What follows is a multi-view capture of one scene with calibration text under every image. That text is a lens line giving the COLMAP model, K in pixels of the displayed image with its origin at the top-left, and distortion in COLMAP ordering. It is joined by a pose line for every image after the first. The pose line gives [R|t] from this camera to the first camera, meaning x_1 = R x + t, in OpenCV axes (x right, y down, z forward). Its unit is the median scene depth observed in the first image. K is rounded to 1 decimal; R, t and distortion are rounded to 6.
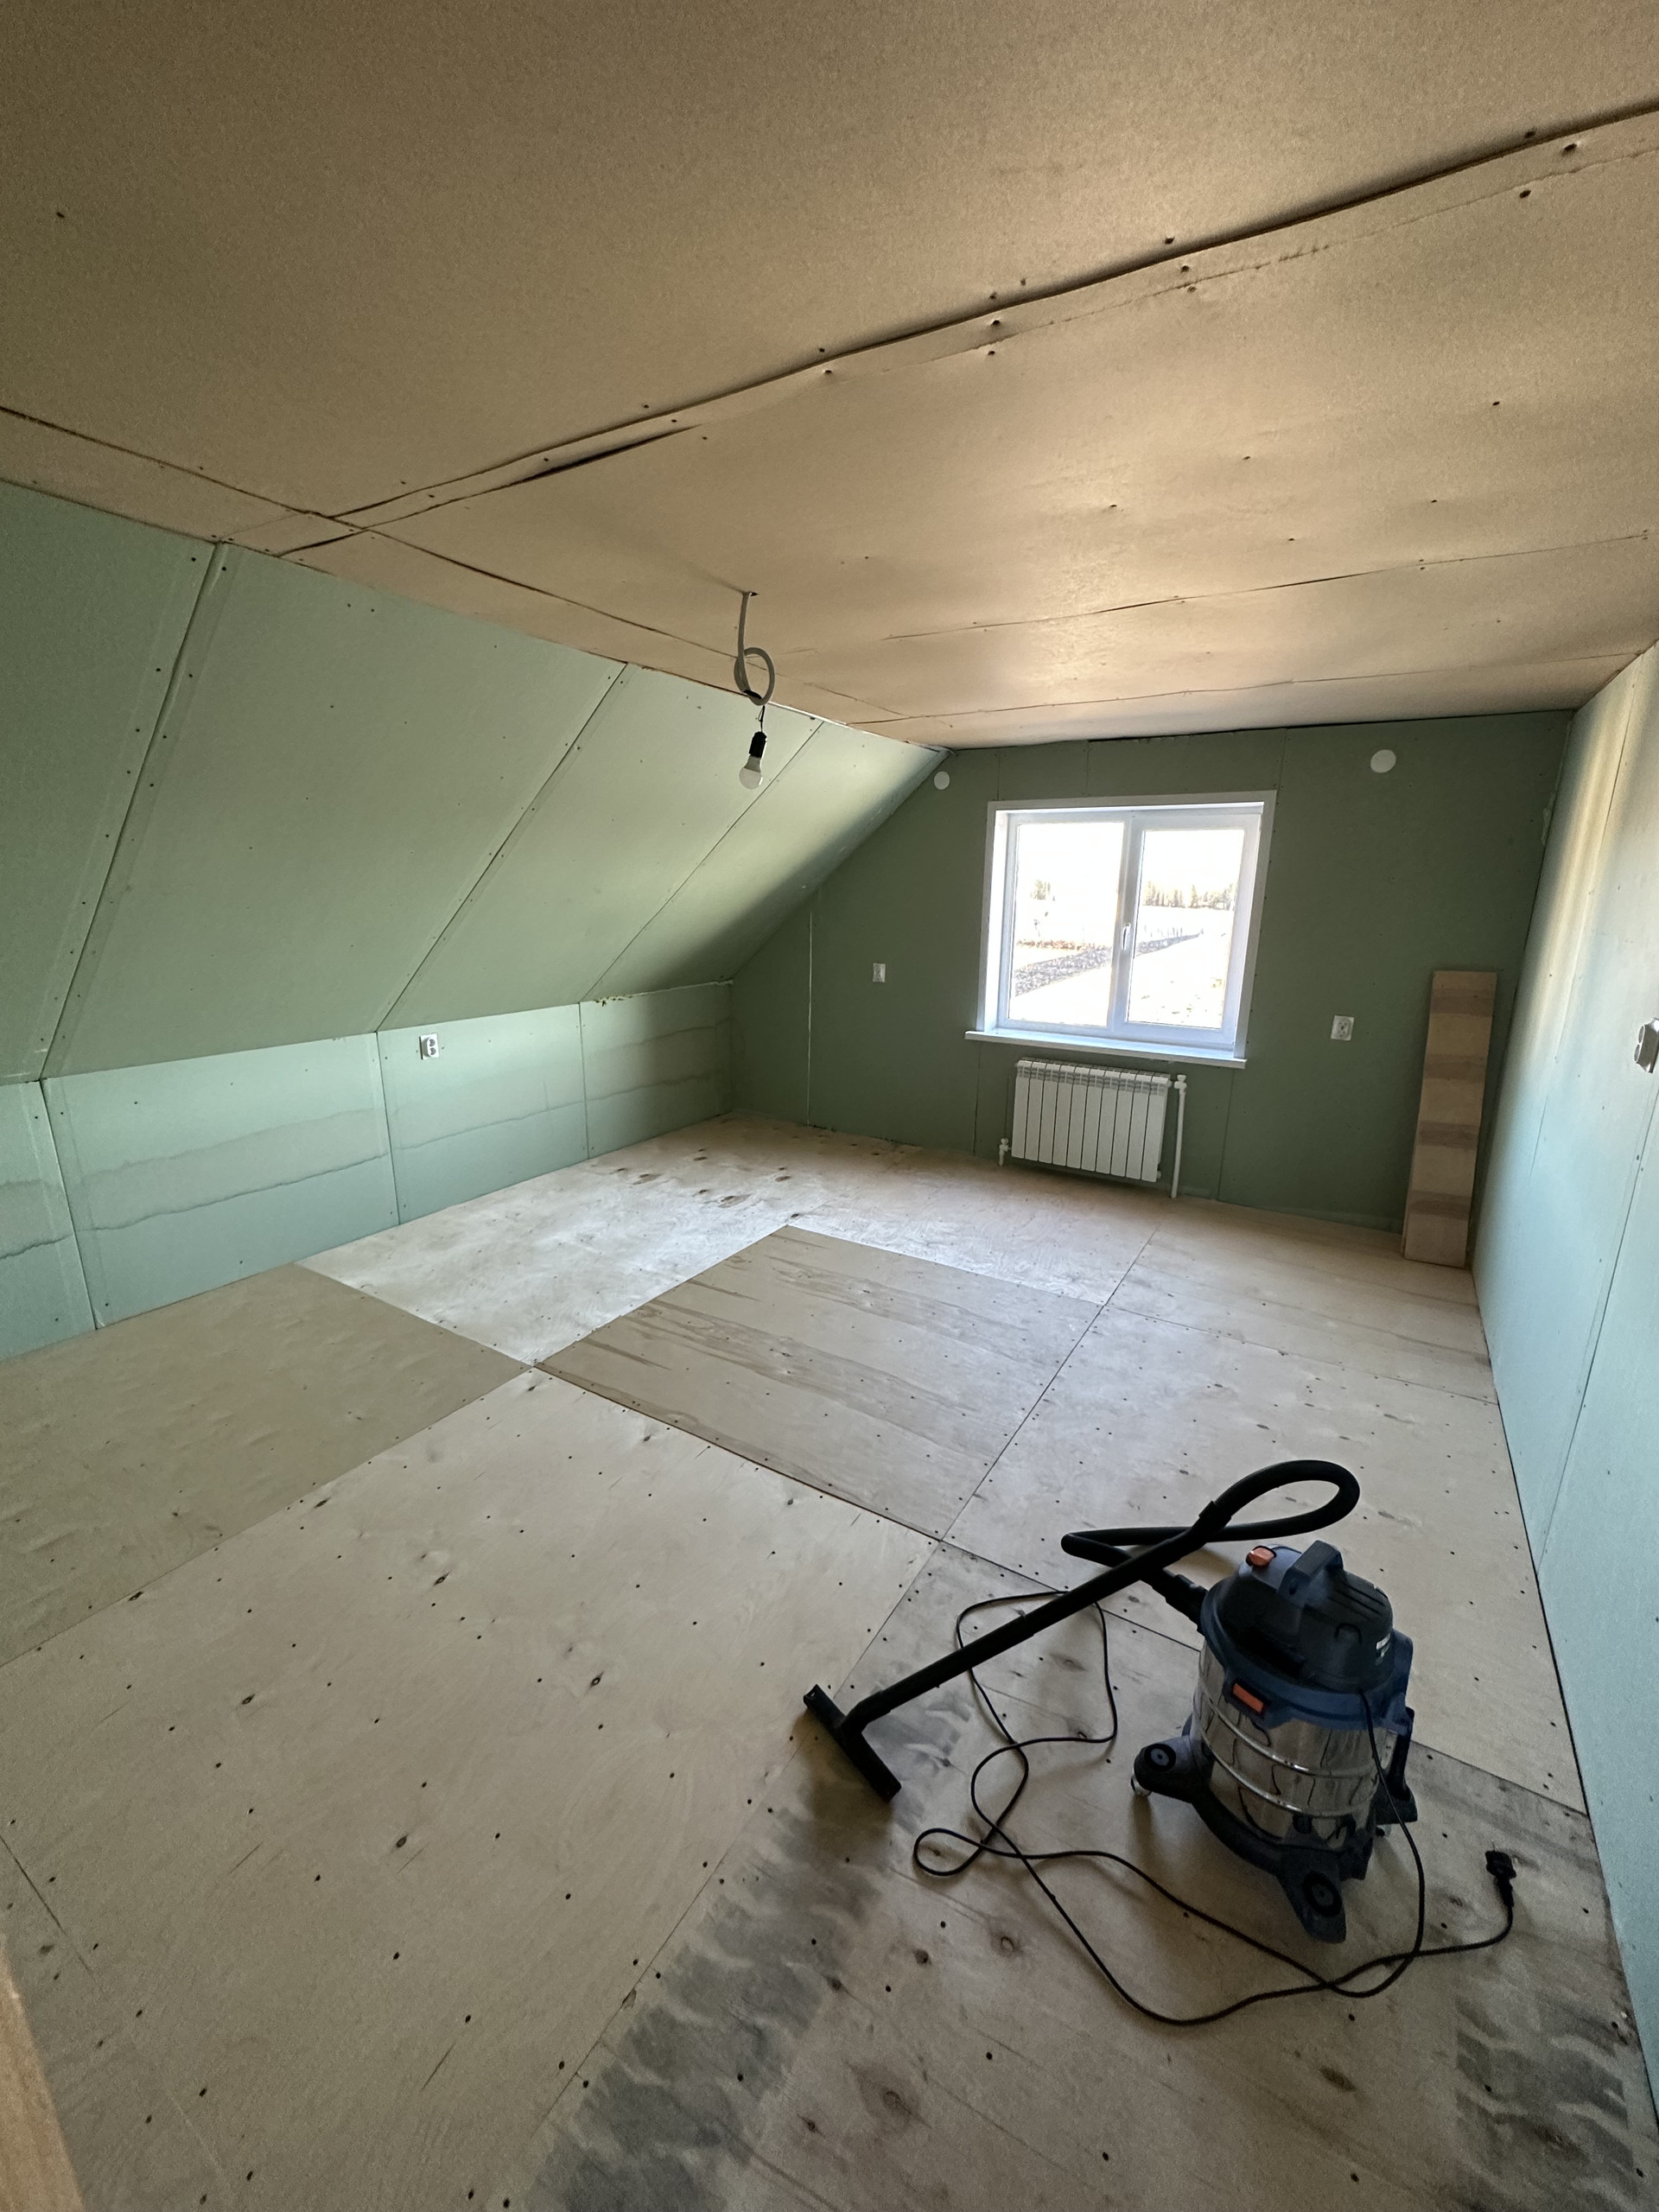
lens RADIAL K [[884.9, 0, 835.0], [0, 884.9, 1097.6], [0, 0, 1]] dist [-0.002807, -0.000098]
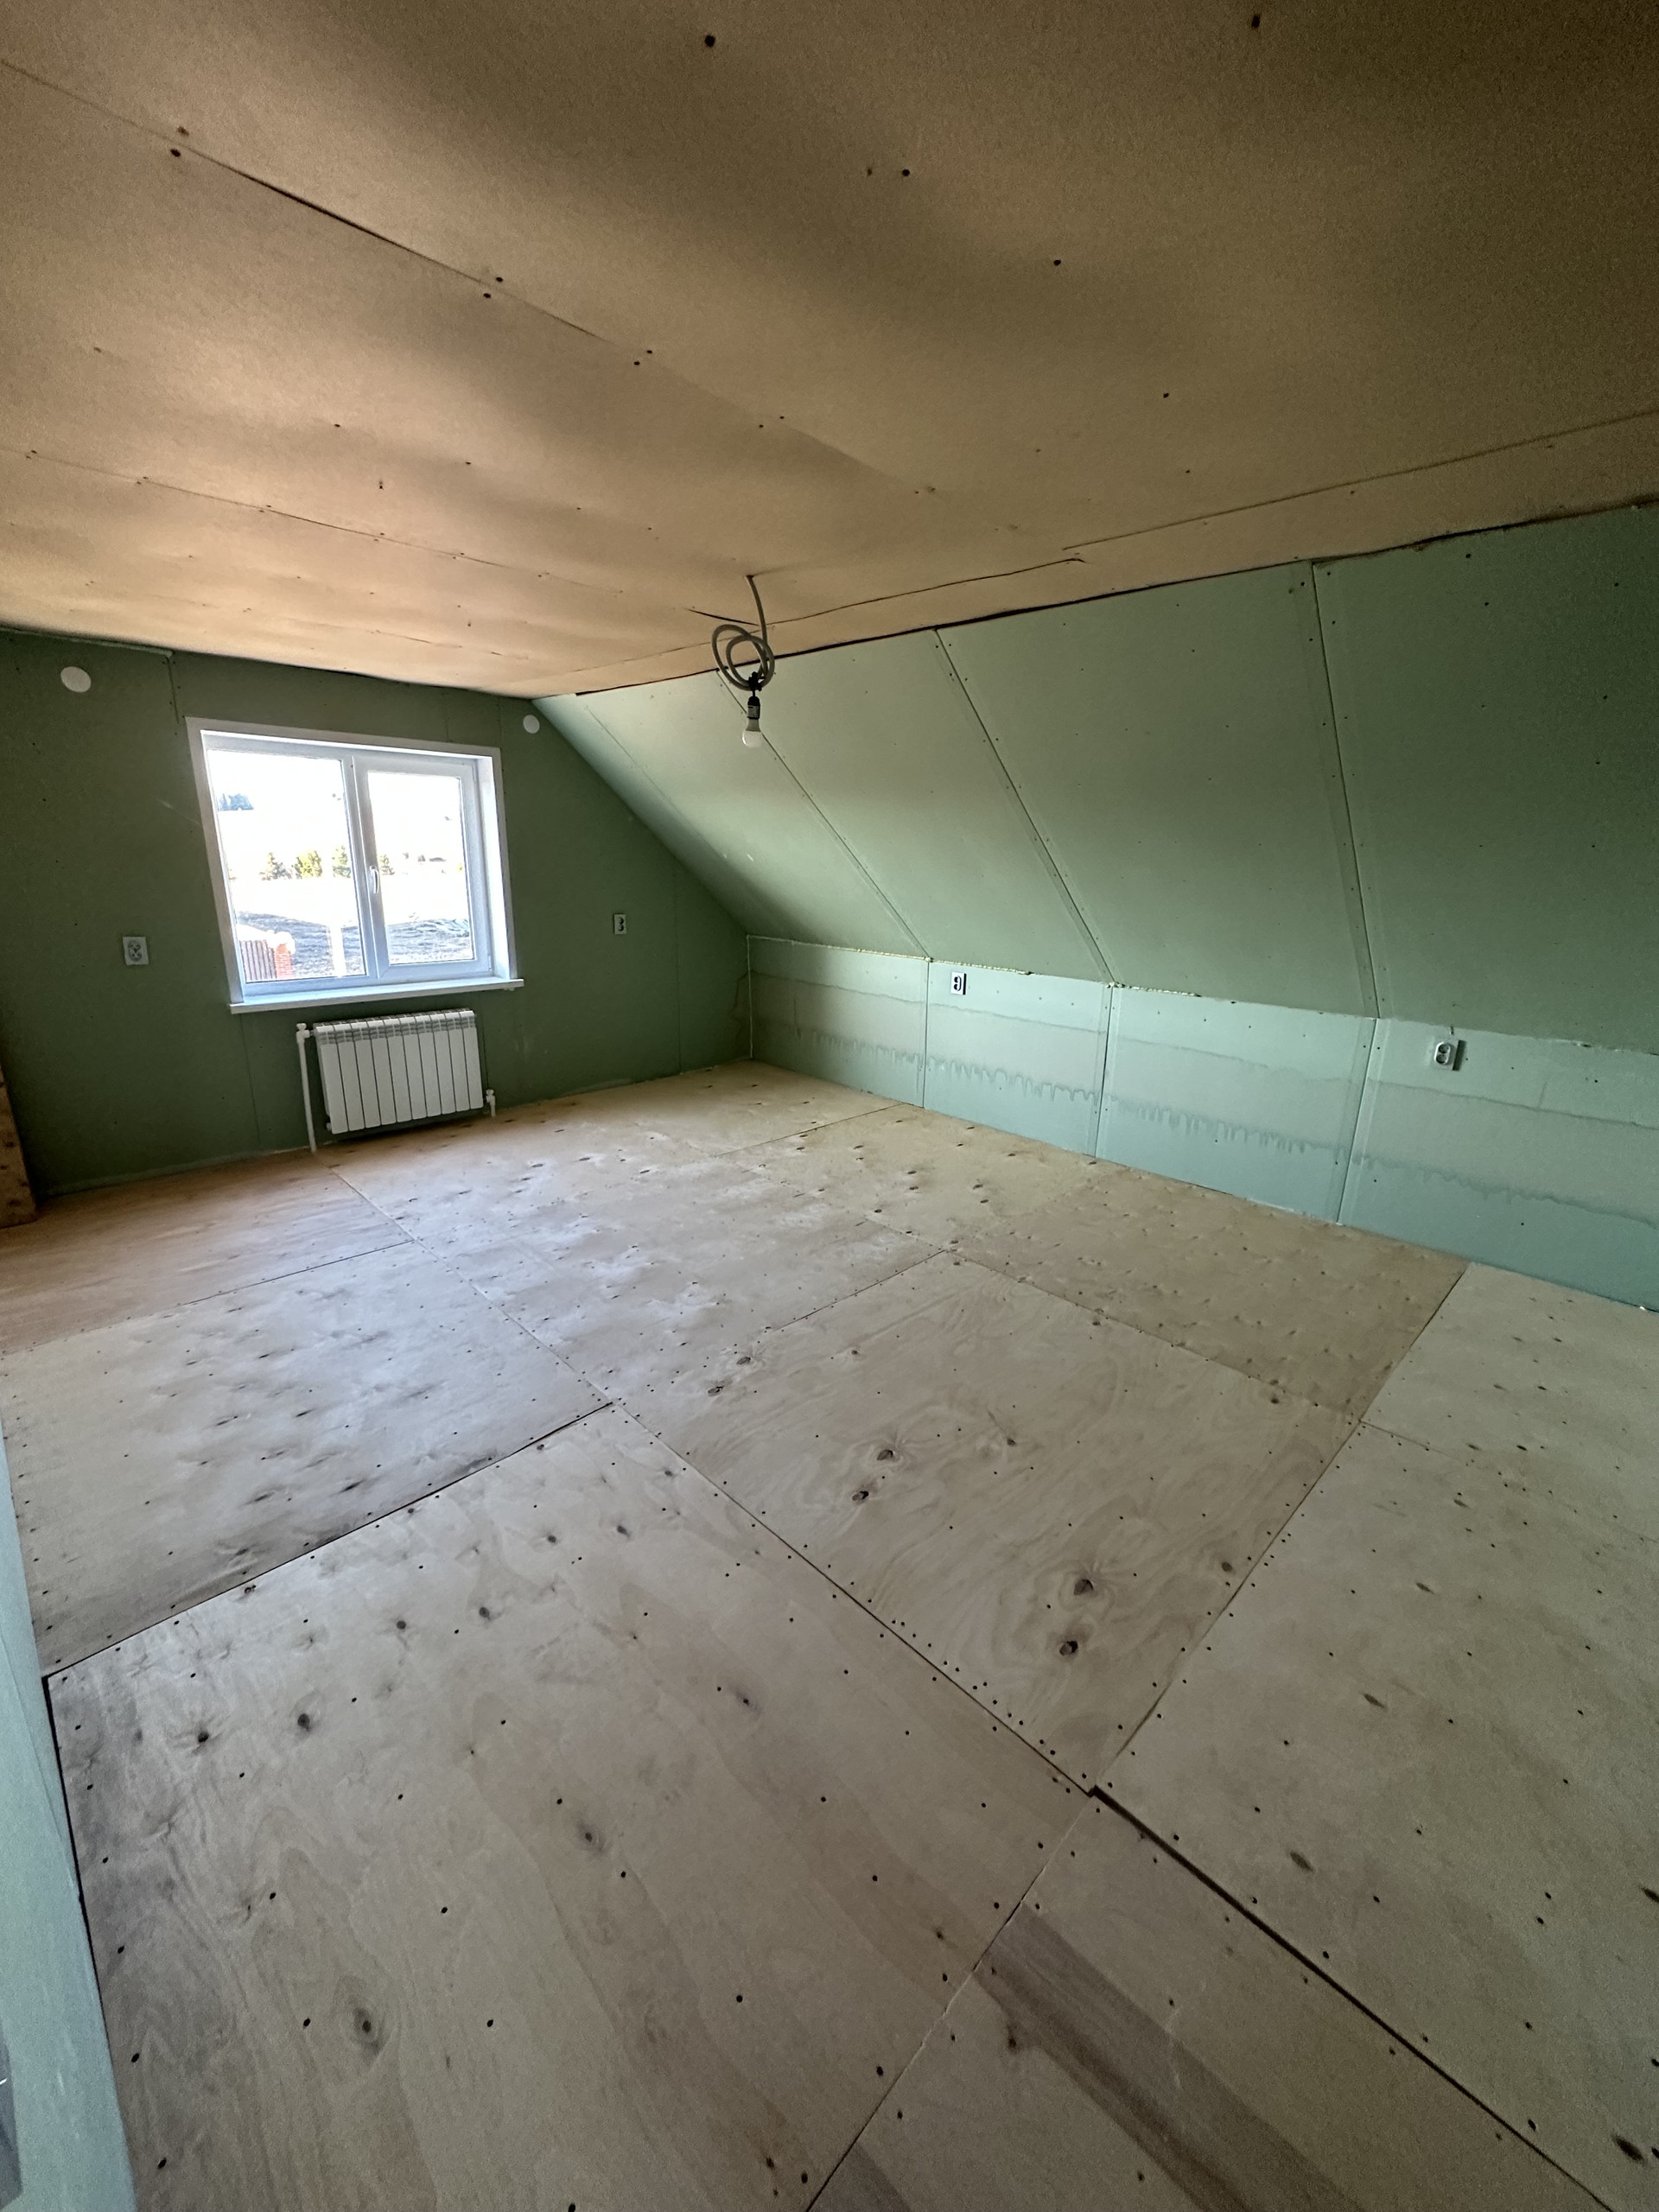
lens RADIAL K [[884.9, 0, 823.0], [0, 884.9, 1117.1], [0, 0, 1]] dist [-0.002807, -0.000098]
pose [[0.256231, -0.289003, 0.922401, -0.528862], [0.207533, 0.948453, 0.239516, -0.065810], [-0.944074, 0.130057, 0.303001, 0.270581]]
